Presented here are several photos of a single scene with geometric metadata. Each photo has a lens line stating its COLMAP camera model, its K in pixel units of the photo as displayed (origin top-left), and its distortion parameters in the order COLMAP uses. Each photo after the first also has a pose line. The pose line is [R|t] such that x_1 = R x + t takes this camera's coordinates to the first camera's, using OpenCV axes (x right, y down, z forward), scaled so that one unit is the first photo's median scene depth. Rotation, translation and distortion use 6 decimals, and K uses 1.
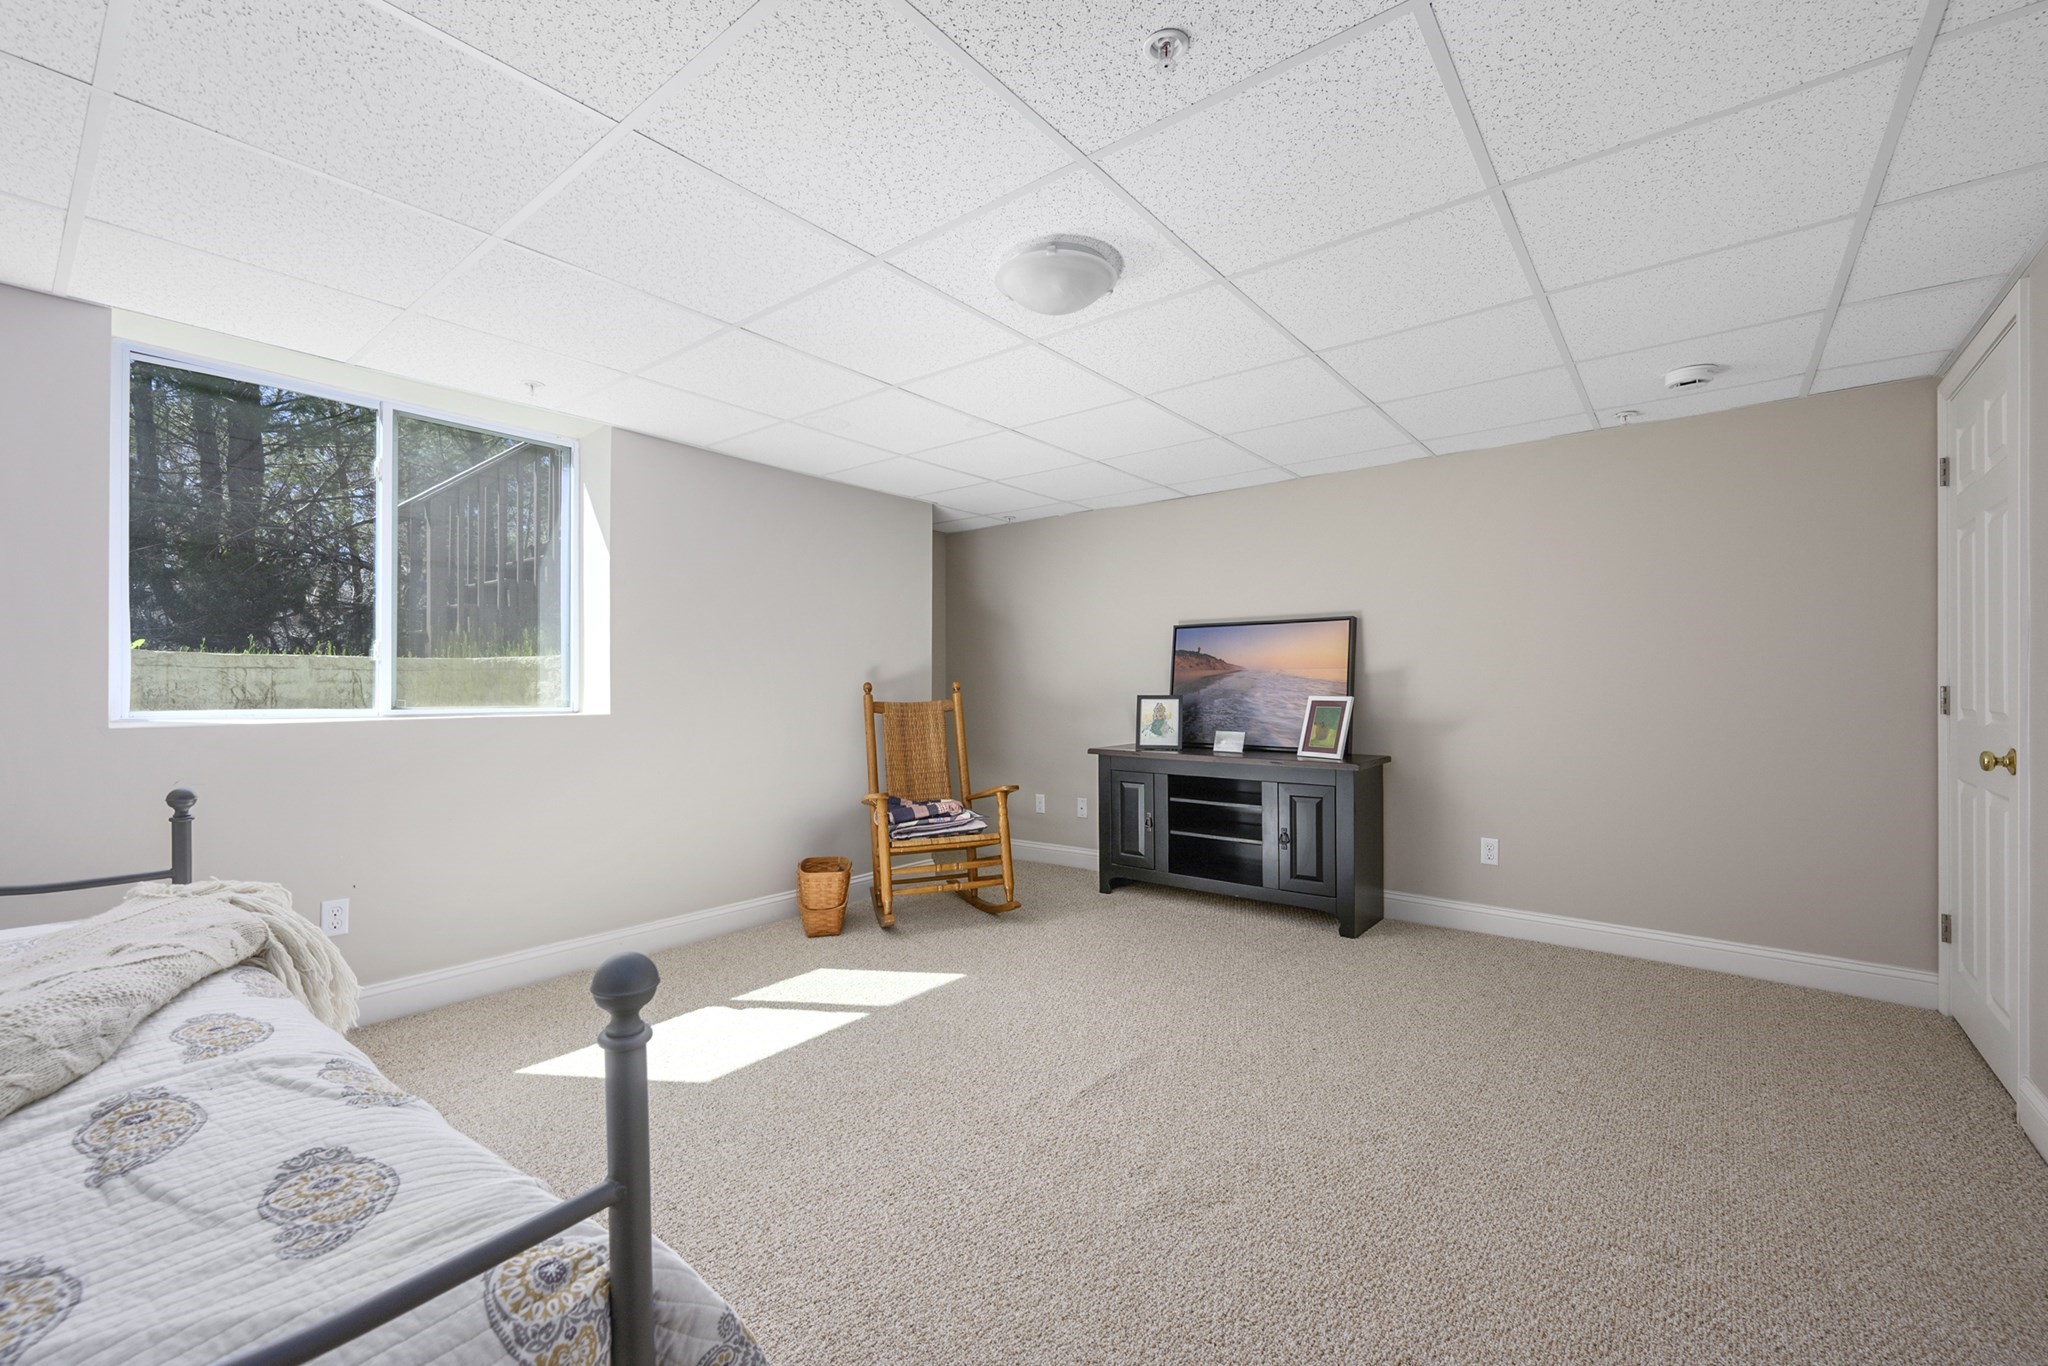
lens RADIAL K [[836.9, 0, 1028.2], [0, 836.9, 677.2], [0, 0, 1]] dist [0.000213, 0.000052]
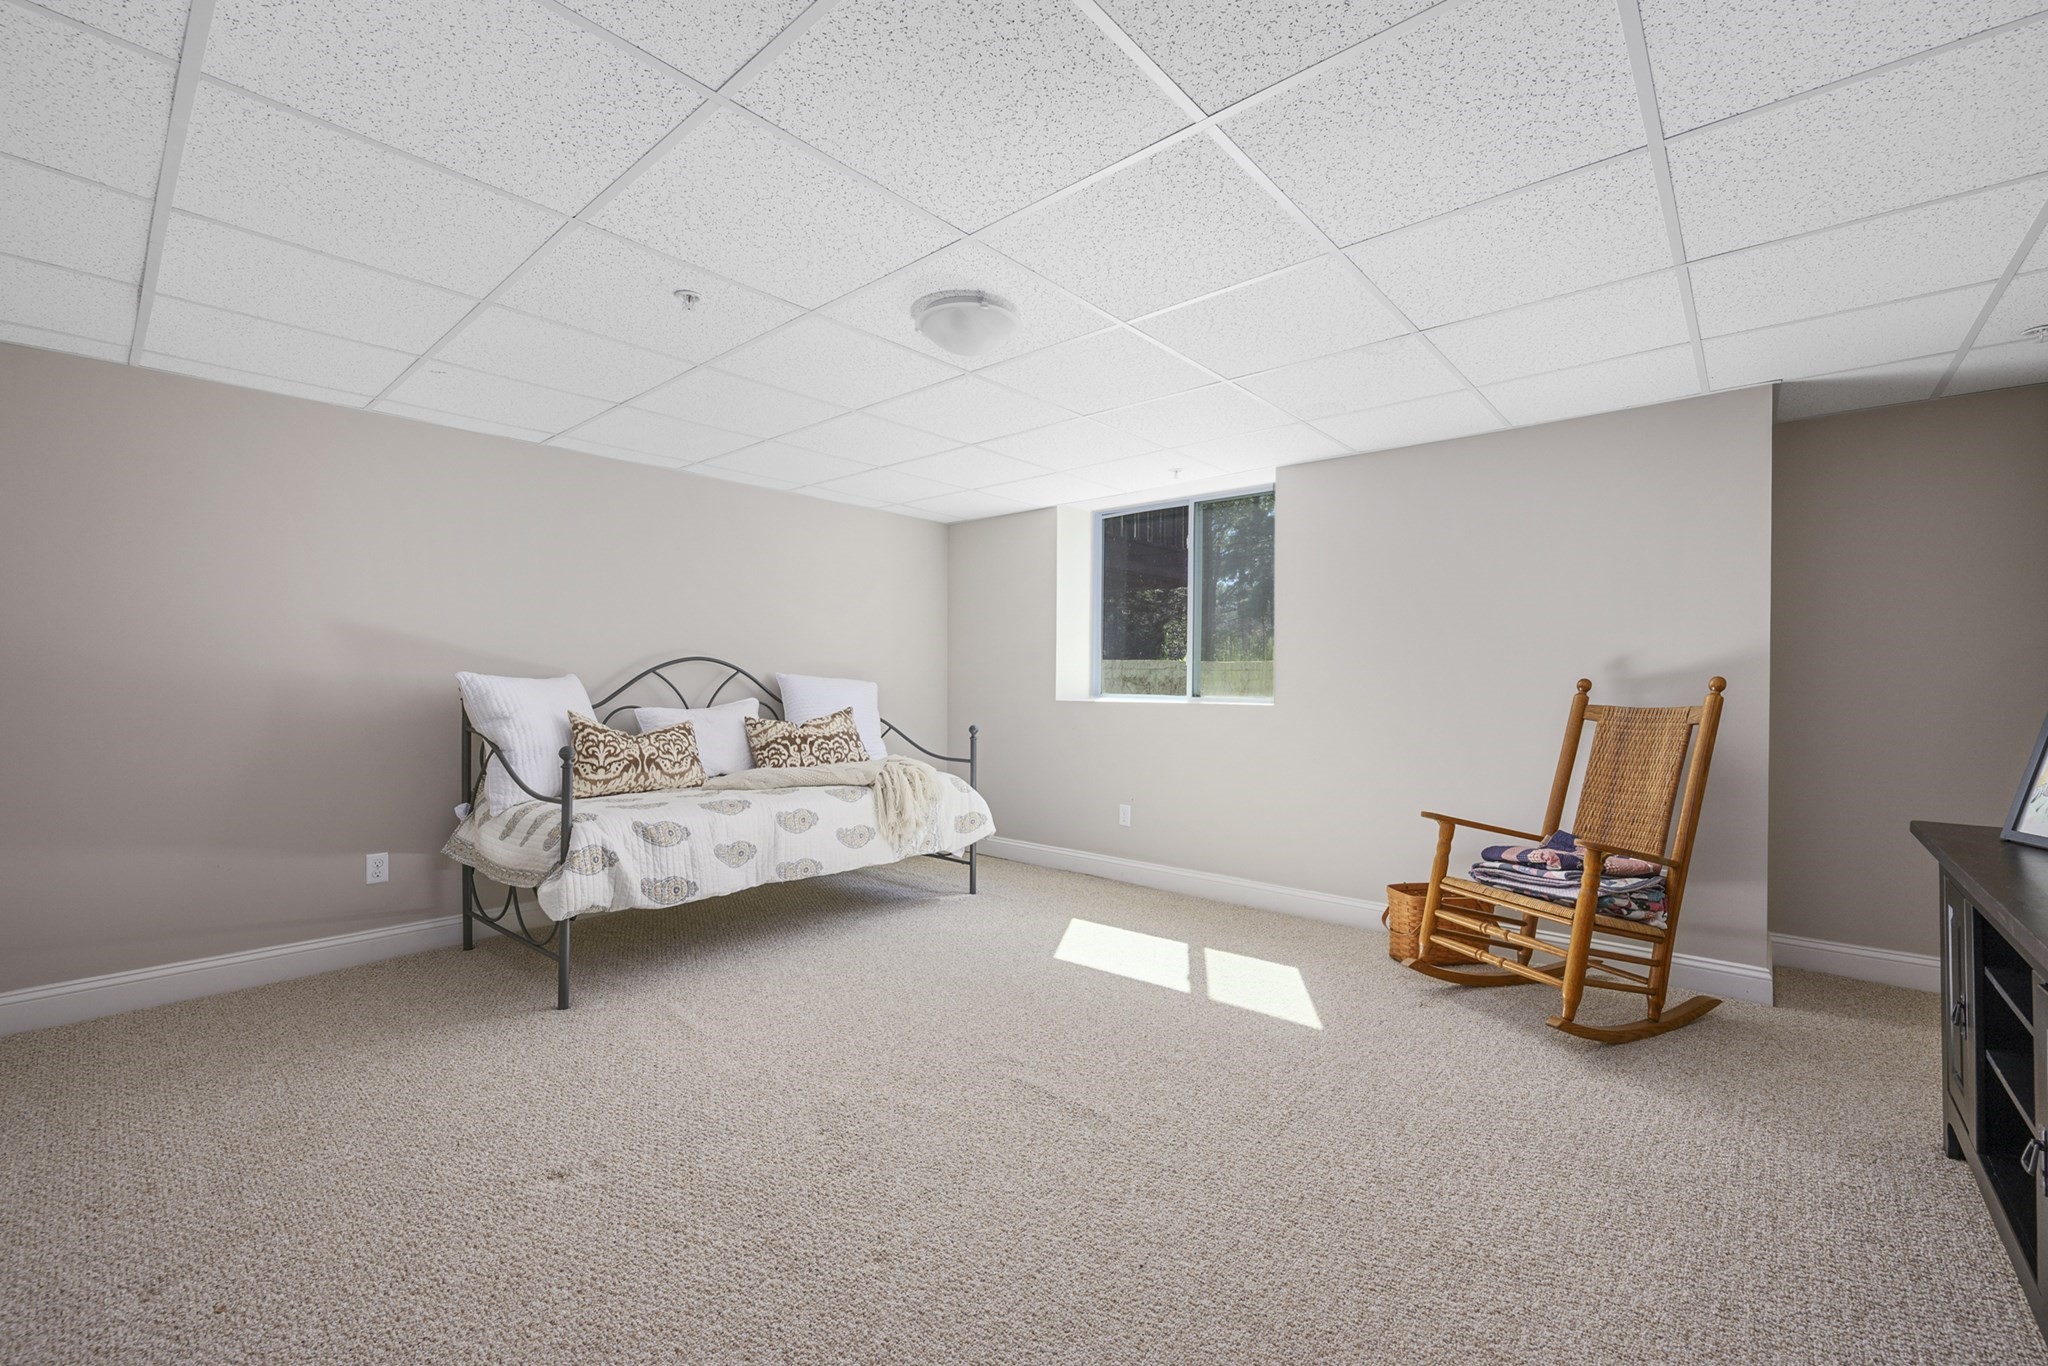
lens RADIAL K [[836.9, 0, 1028.2], [0, 836.9, 677.2], [0, 0, 1]] dist [0.000213, 0.000052]
pose [[-0.041981, -0.001893, -0.999117, 0.789188], [0.008975, 0.999957, -0.002272, 0.004425], [0.999078, -0.009063, -0.041962, 0.763976]]
